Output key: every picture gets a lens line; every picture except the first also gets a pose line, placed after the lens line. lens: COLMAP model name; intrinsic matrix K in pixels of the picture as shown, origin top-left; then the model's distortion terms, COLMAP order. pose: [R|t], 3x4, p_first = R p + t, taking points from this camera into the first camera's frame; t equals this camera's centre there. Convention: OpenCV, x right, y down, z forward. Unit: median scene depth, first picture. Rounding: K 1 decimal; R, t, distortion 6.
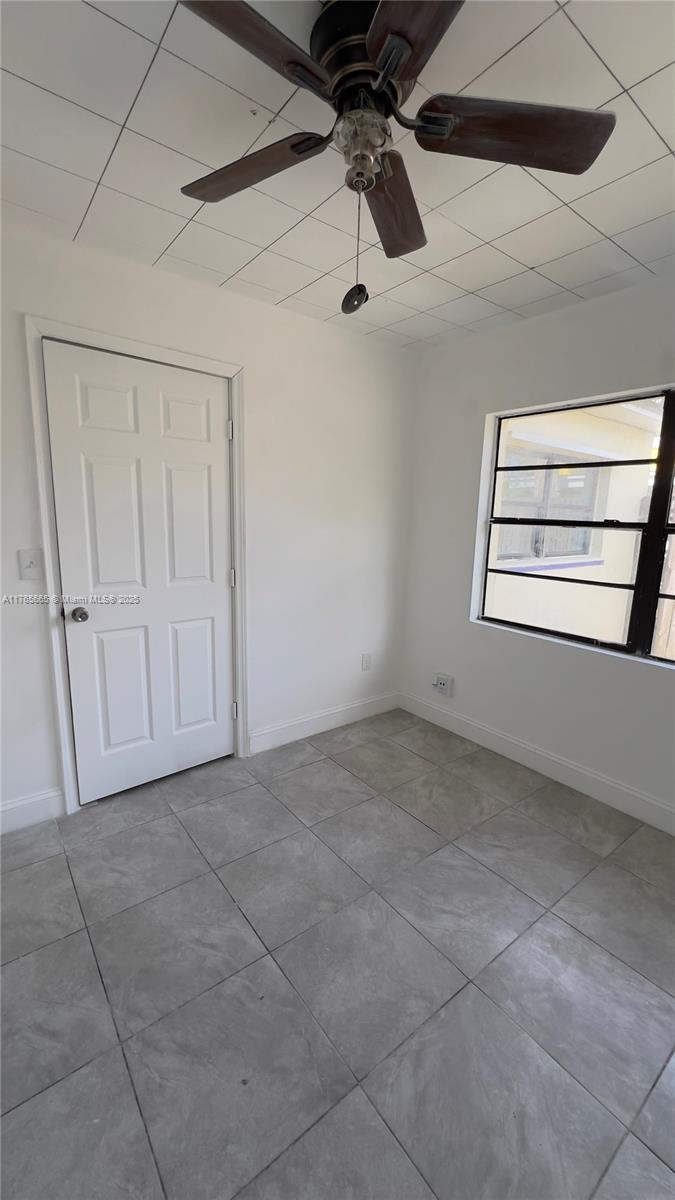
lens RADIAL K [[480.5, 0, 339.3], [0, 480.5, 599.3], [0, 0, 1]] dist [-0.000899, 0.000208]
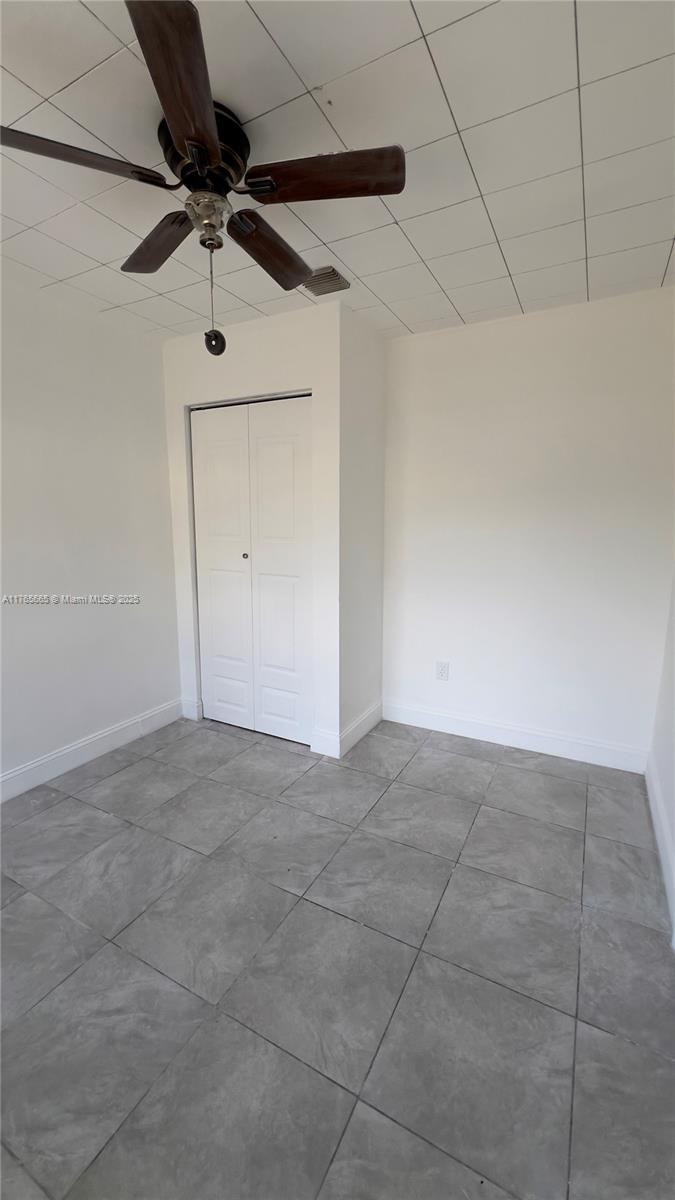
lens RADIAL K [[480.5, 0, 339.3], [0, 480.5, 599.3], [0, 0, 1]] dist [-0.000899, 0.000208]
pose [[-0.912647, 0.039486, -0.406837, 0.177354], [-0.099148, 0.944212, 0.314058, -0.248019], [0.396541, 0.326962, -0.857818, 1.545934]]
